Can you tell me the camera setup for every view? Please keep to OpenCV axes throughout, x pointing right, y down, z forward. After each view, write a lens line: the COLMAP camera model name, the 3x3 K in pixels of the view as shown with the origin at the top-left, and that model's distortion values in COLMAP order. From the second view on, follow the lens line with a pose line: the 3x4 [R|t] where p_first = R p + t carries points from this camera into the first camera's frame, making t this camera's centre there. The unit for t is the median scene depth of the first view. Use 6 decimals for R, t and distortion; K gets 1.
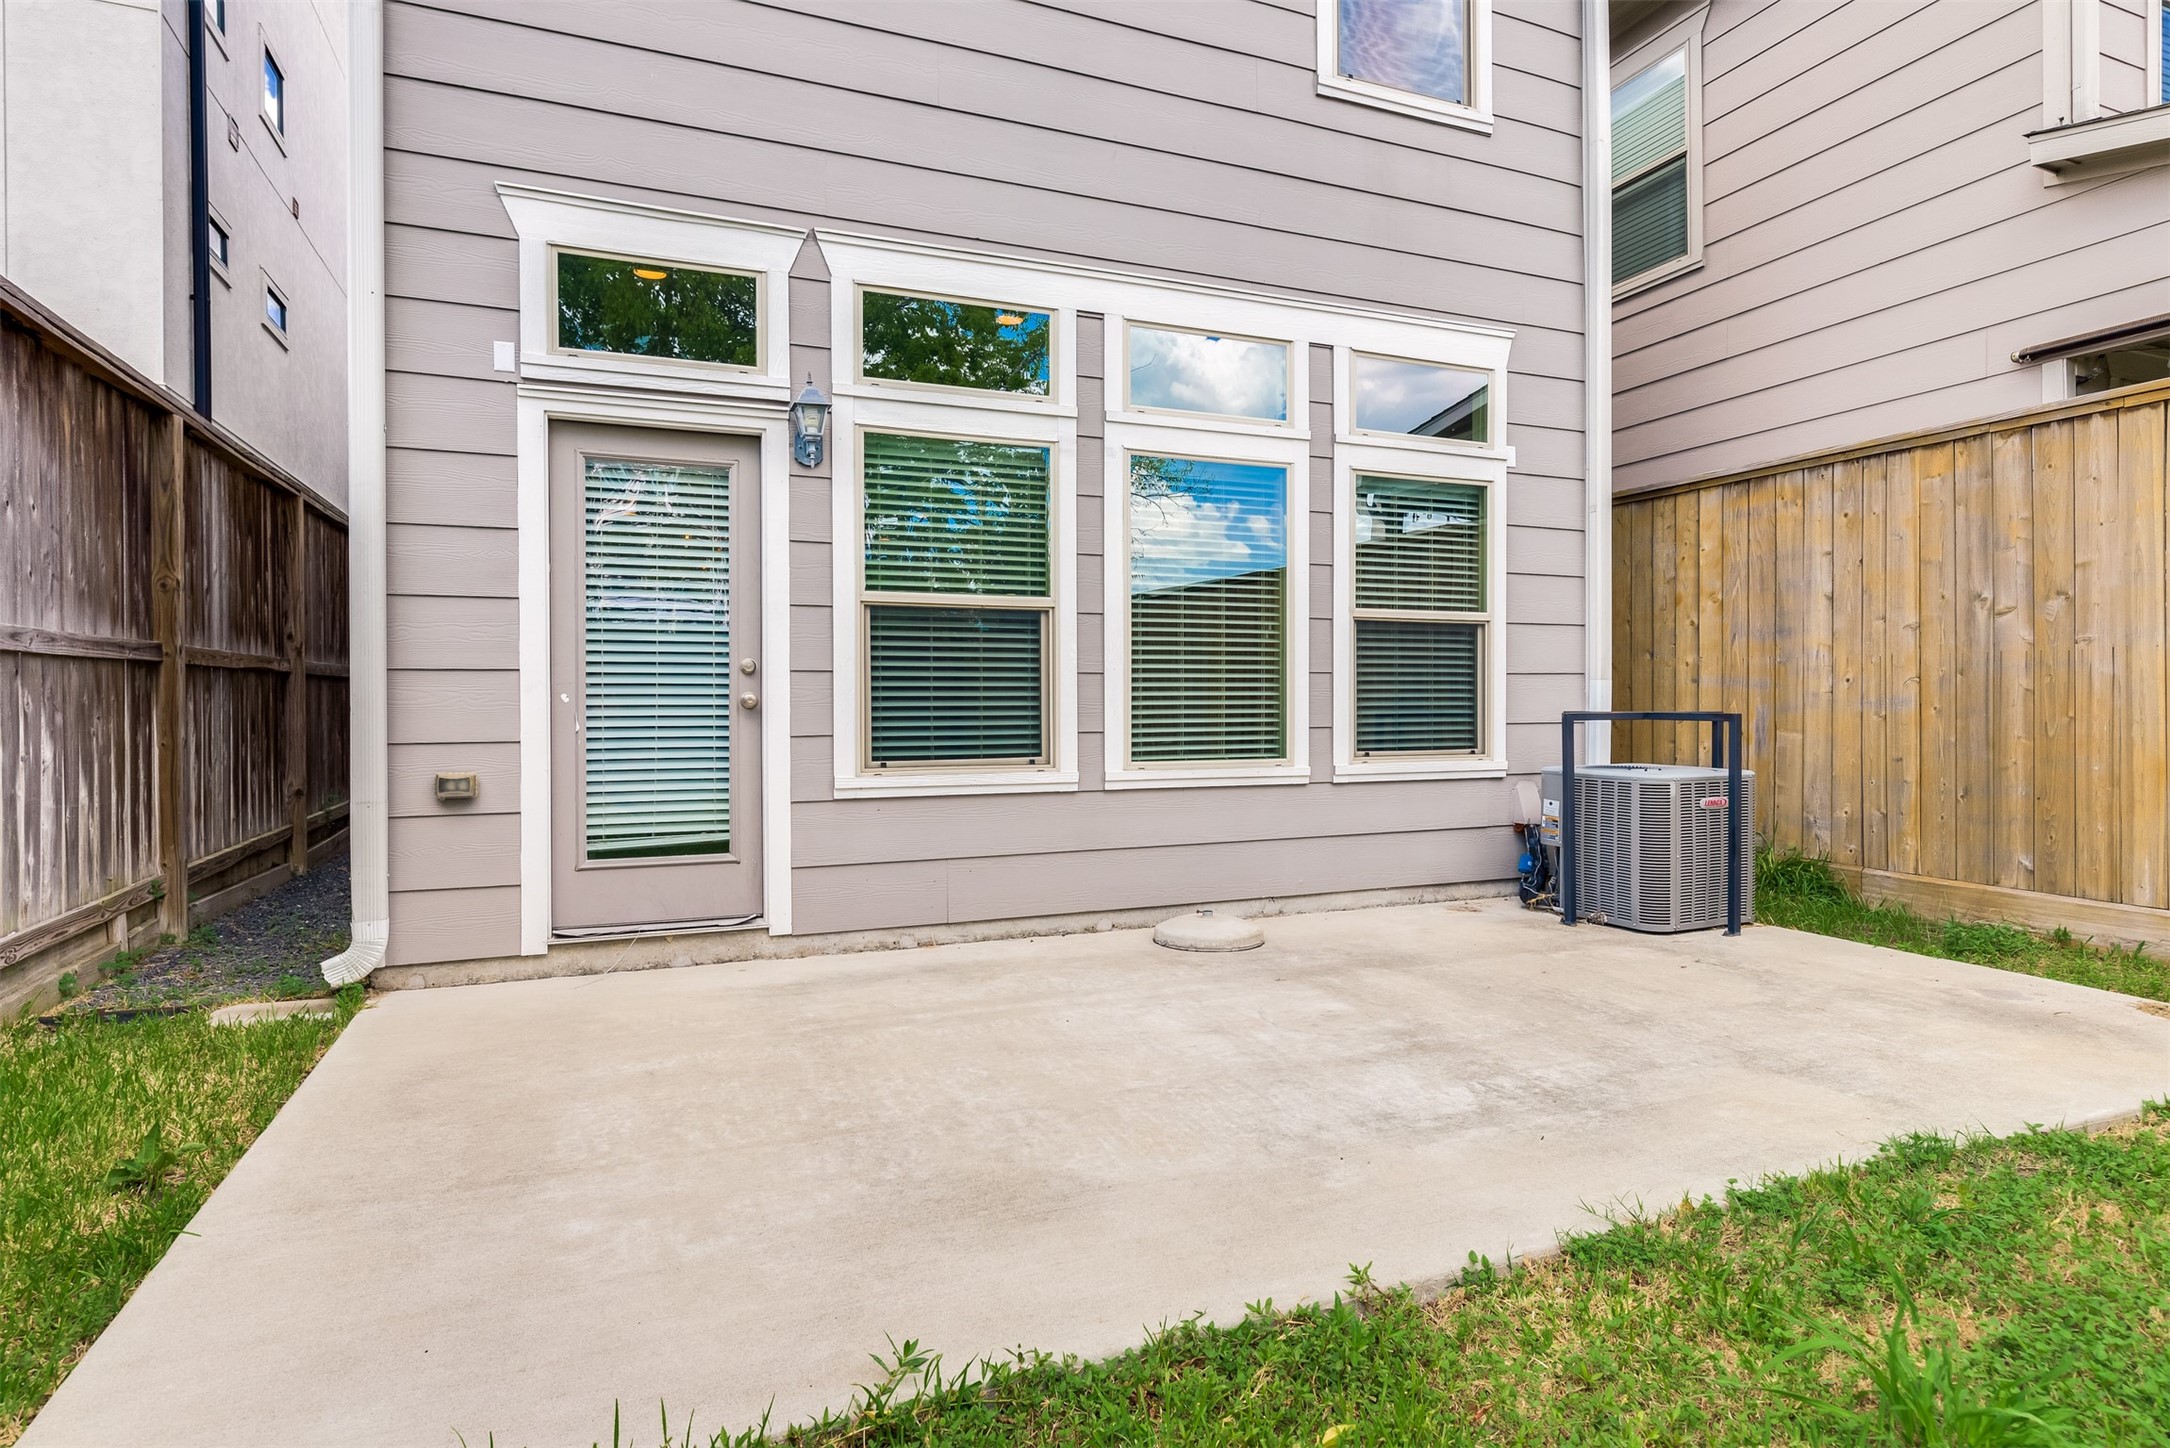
lens RADIAL K [[1151.9, 0, 1079.3], [0, 1151.9, 712.9], [0, 0, 1]] dist [0.006672, -0.001405]
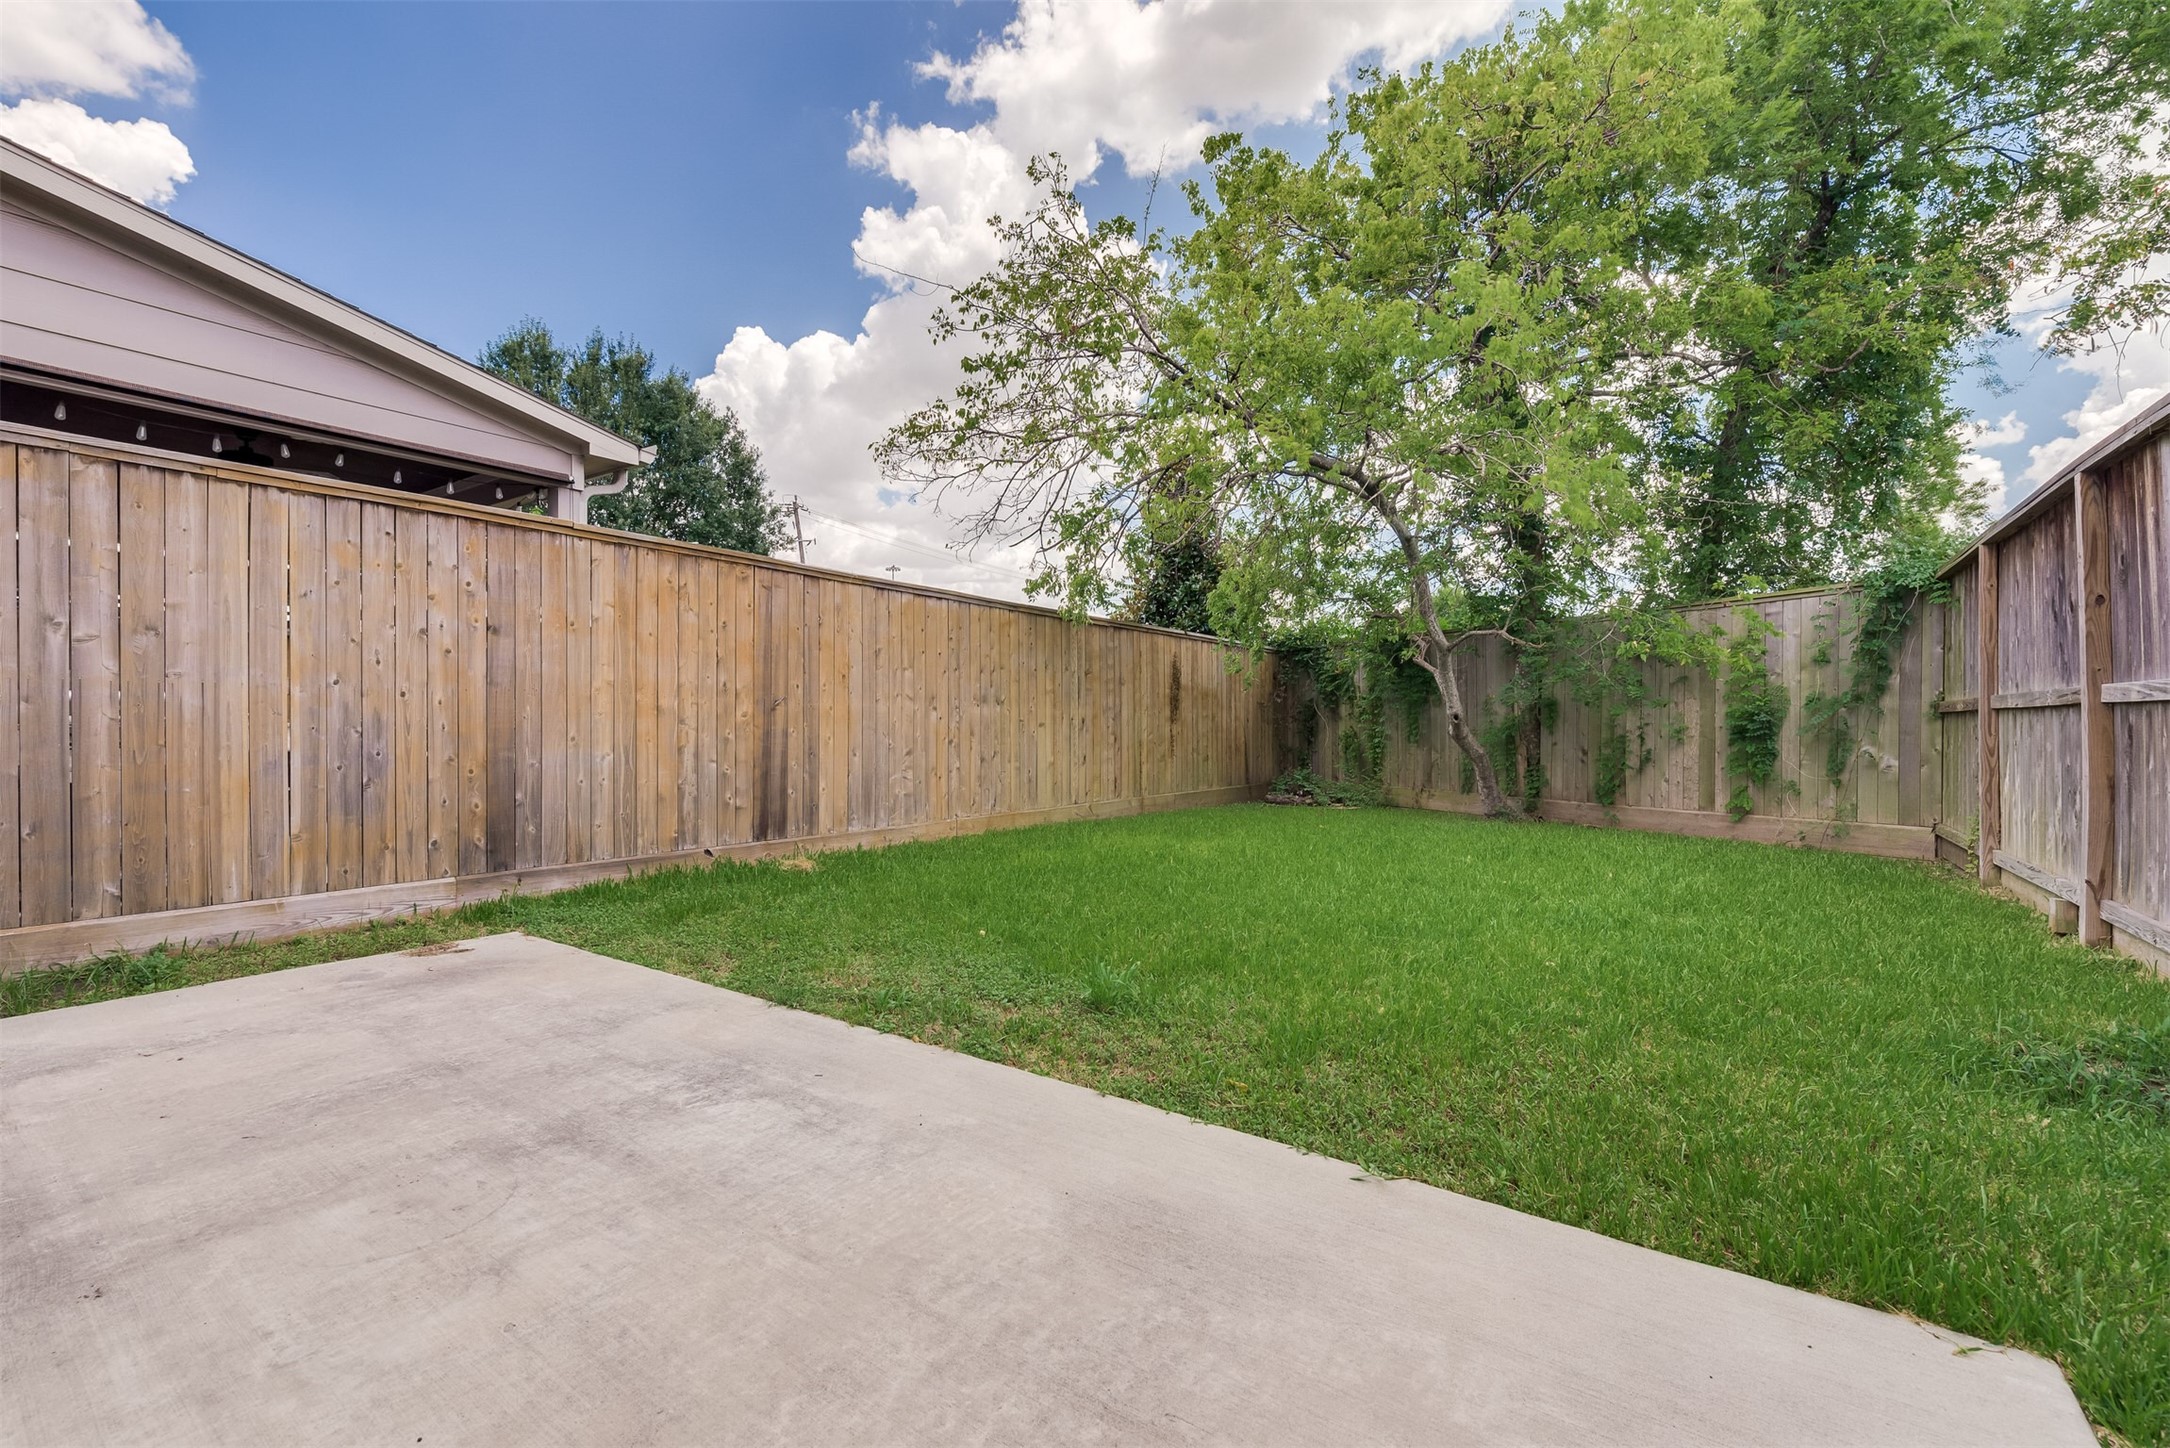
lens RADIAL K [[1022.3, 0, 1086.6], [0, 1022.3, 721.4], [0, 0, 1]] dist [-0.001434, -0.000150]
pose [[-0.585450, -0.002789, 0.810704, -0.425285], [0.004923, 0.999963, 0.006995, -0.021024], [-0.810694, 0.008087, -0.585414, 0.864184]]
